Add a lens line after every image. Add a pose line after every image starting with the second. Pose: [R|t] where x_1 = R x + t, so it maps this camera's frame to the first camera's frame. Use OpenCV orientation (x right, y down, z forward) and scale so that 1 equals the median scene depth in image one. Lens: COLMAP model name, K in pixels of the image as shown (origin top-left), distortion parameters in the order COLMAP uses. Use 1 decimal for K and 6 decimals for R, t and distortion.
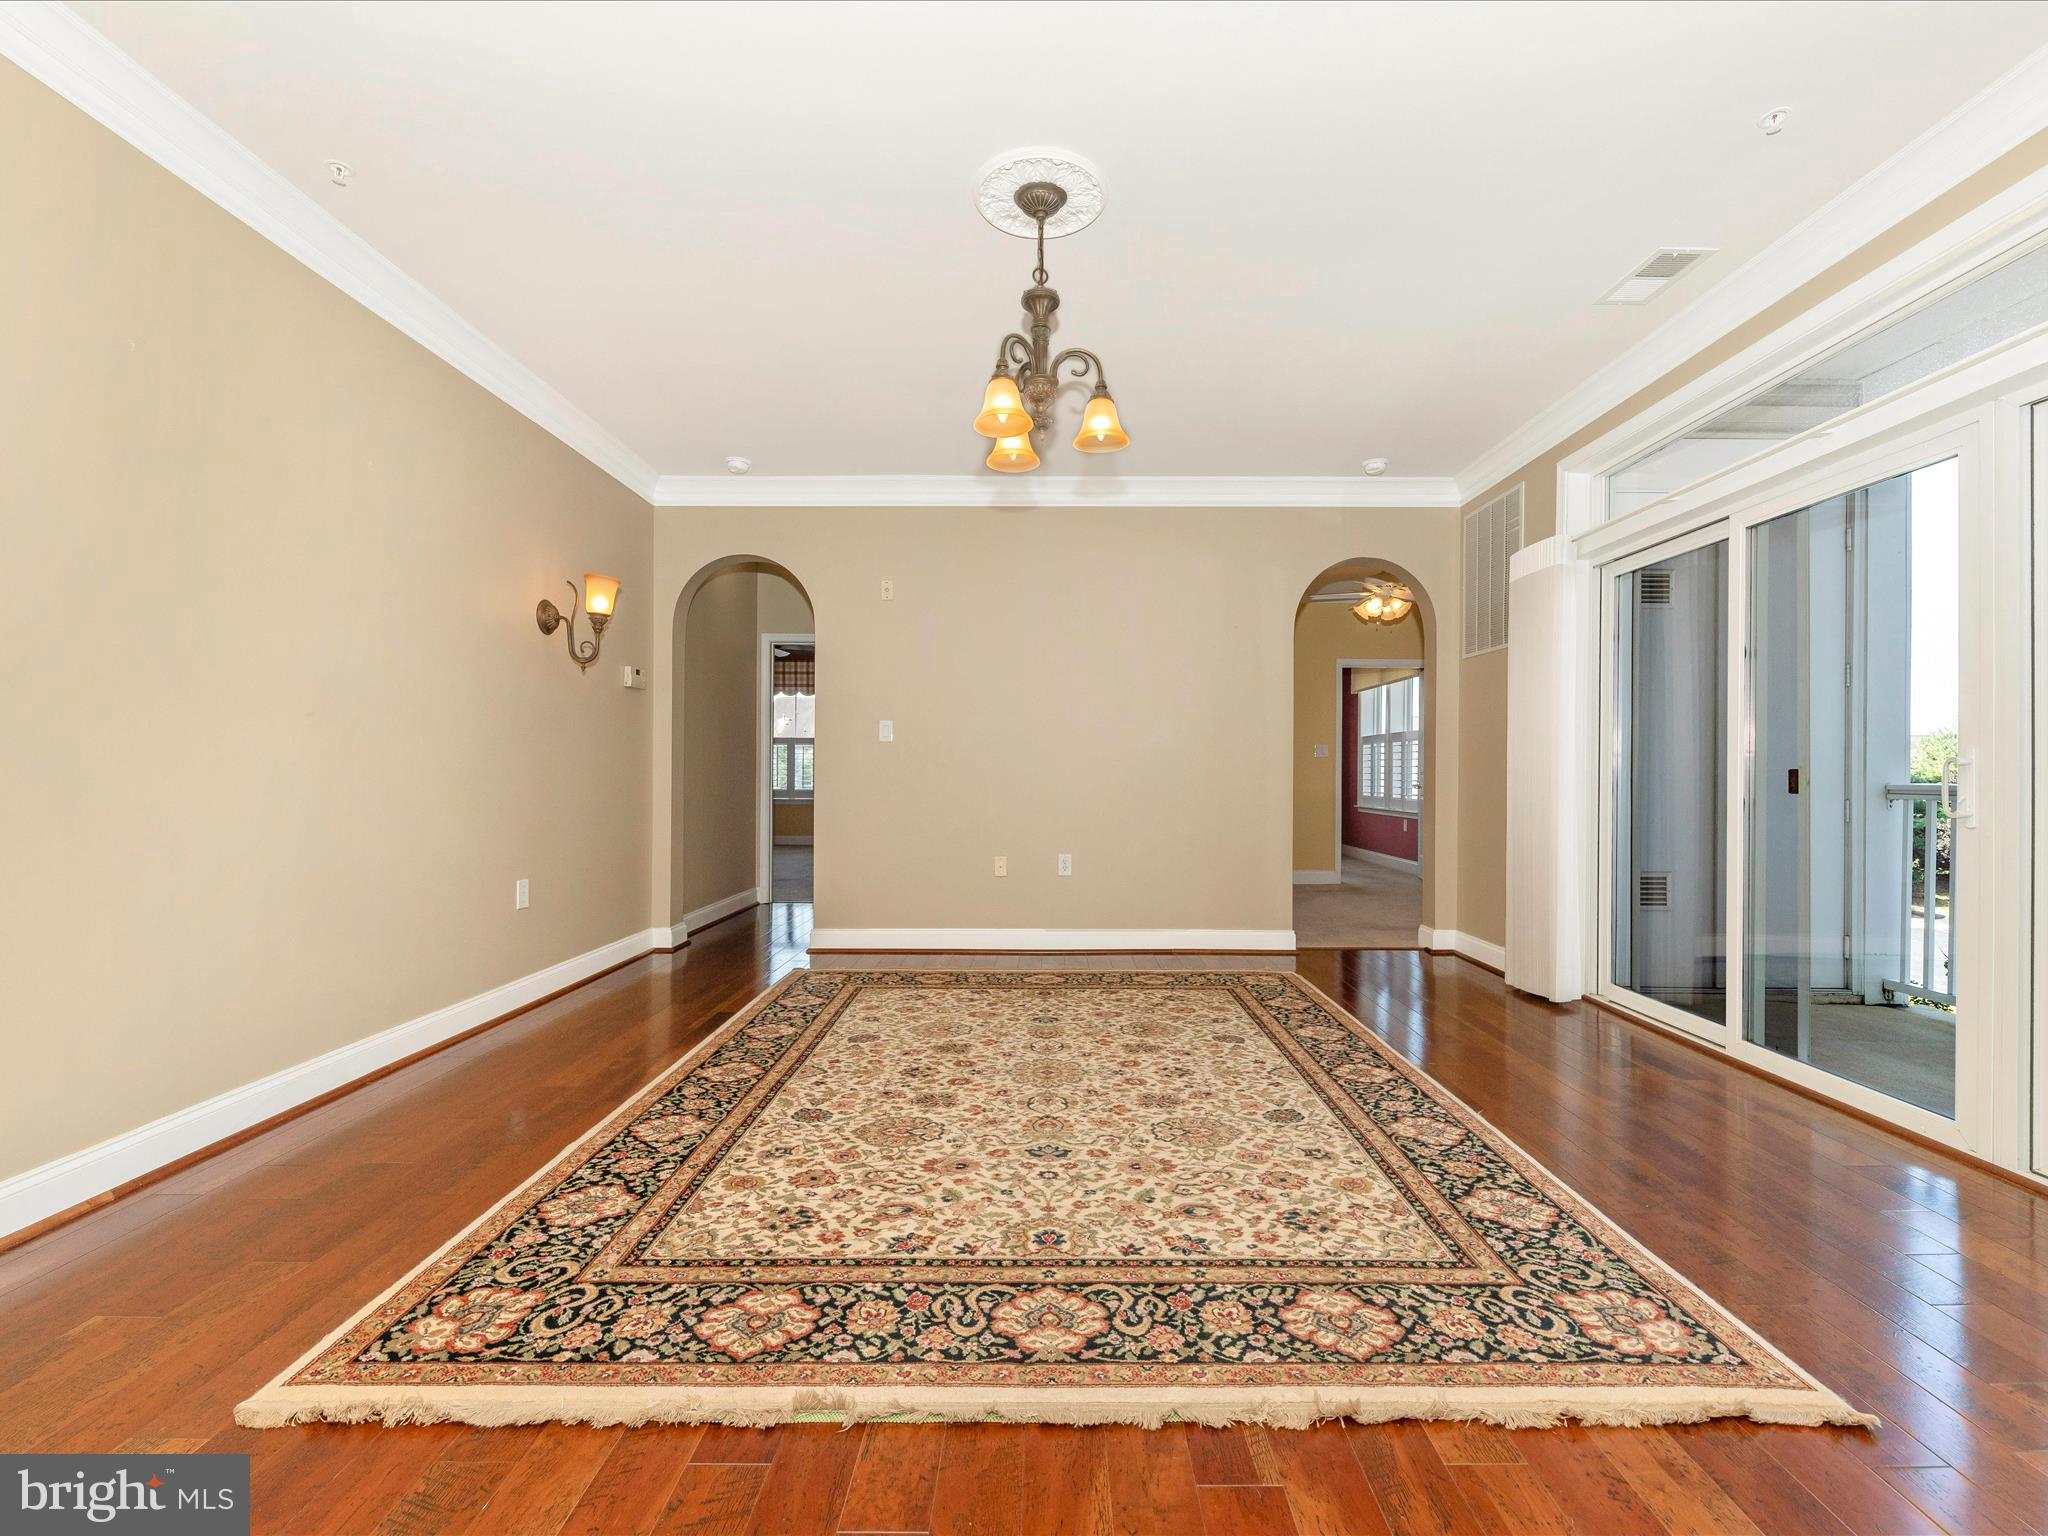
lens RADIAL K [[938.6, 0, 1007.4], [0, 938.6, 778.9], [0, 0, 1]] dist [0.007267, 0.000929]
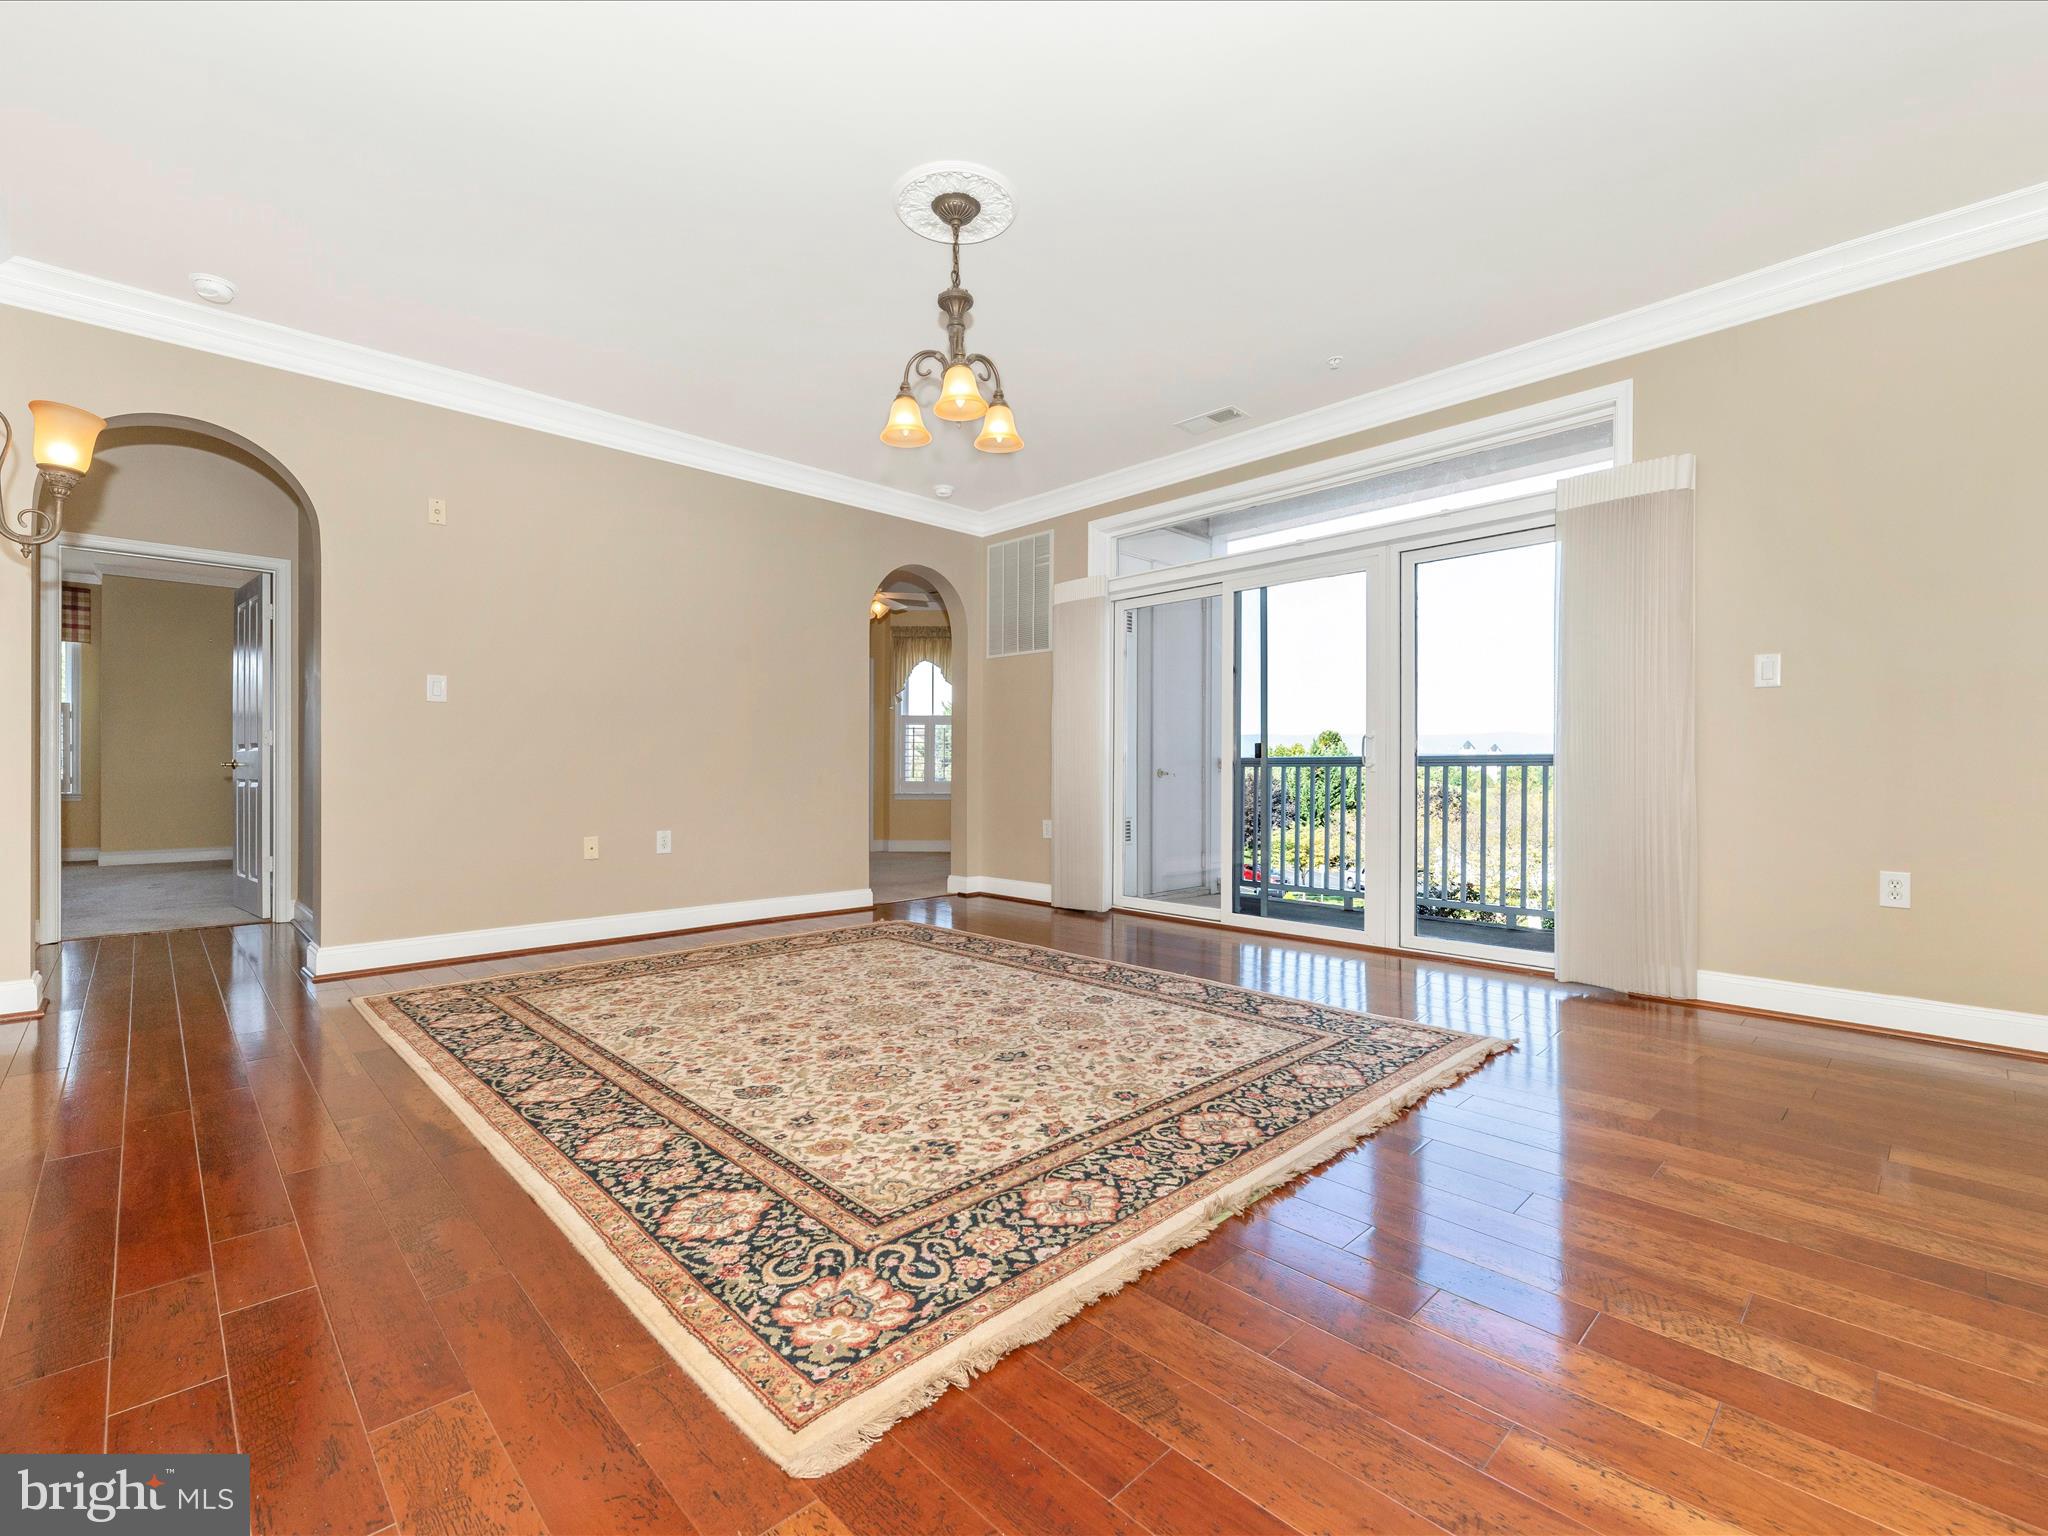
lens RADIAL K [[938.6, 0, 1019.9], [0, 938.6, 773.9], [0, 0, 1]] dist [0.007267, 0.000929]
pose [[0.700925, -0.003129, 0.713229, -0.915130], [0.003732, 0.999993, 0.000719, 0.061033], [-0.713226, 0.002157, 0.700931, 0.224511]]
